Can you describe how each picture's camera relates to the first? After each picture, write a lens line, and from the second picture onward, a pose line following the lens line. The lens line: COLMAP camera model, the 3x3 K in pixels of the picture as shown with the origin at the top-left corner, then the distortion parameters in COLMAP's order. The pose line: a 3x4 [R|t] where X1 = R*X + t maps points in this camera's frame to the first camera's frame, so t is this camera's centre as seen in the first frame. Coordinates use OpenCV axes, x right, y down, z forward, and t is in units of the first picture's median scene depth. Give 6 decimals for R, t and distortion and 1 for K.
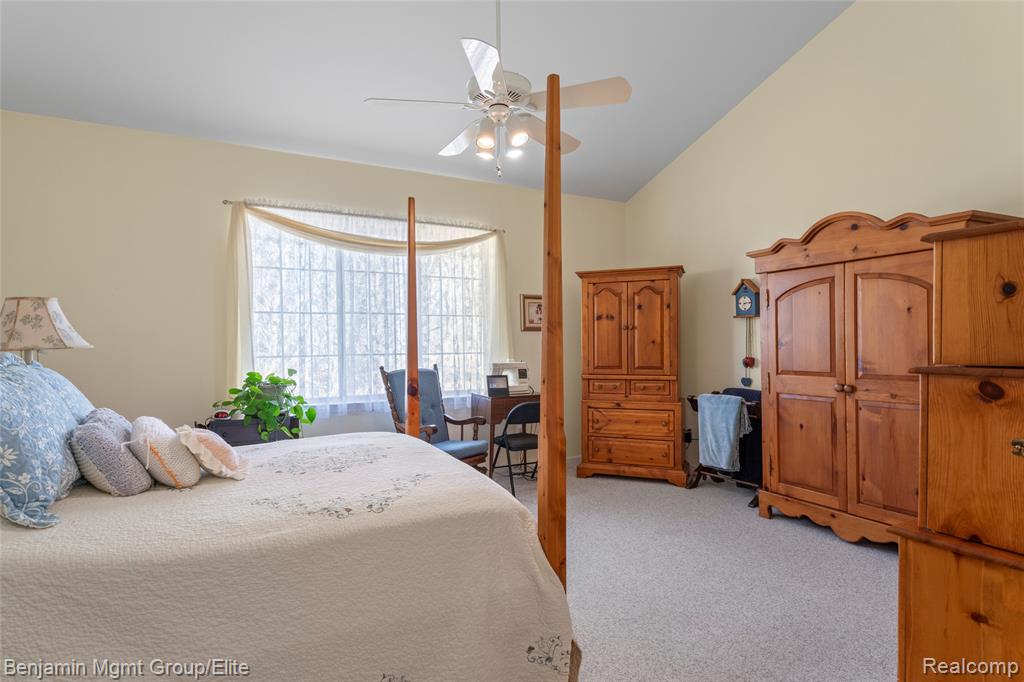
lens RADIAL K [[511.3, 0, 509.3], [0, 511.3, 352.7], [0, 0, 1]] dist [0.003676, 0.000868]
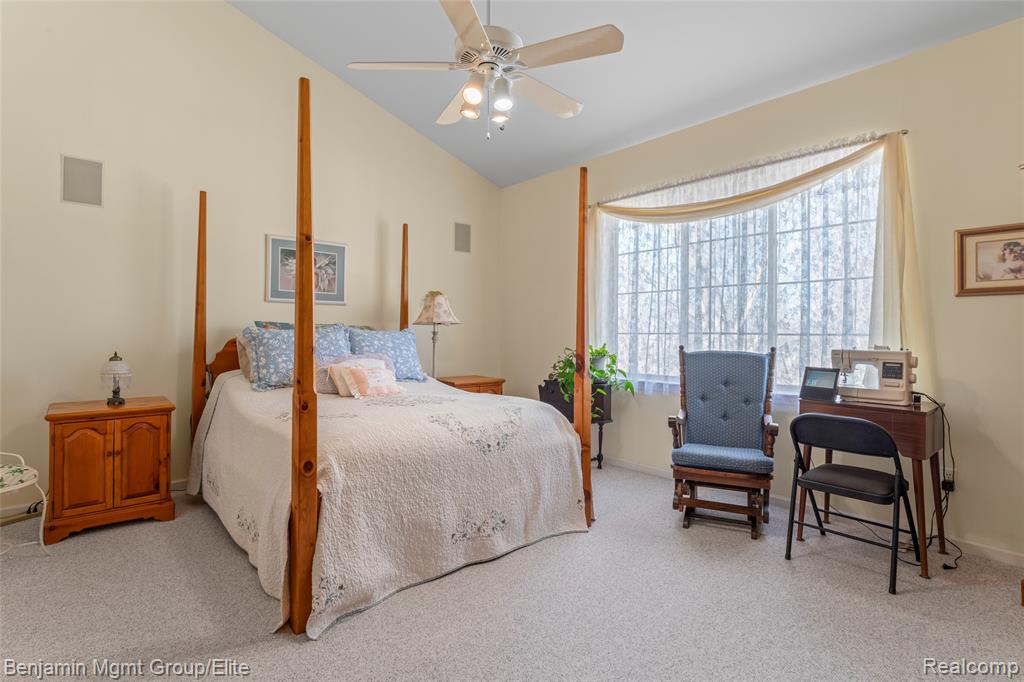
lens RADIAL K [[503.4, 0, 497.6], [0, 503.4, 323.6], [0, 0, 1]] dist [-0.001425, -0.000471]
pose [[0.216685, -0.001467, -0.976241, 0.548076], [-0.019379, 0.999795, -0.005804, -0.000522], [0.976049, 0.020176, 0.216612, 0.491731]]
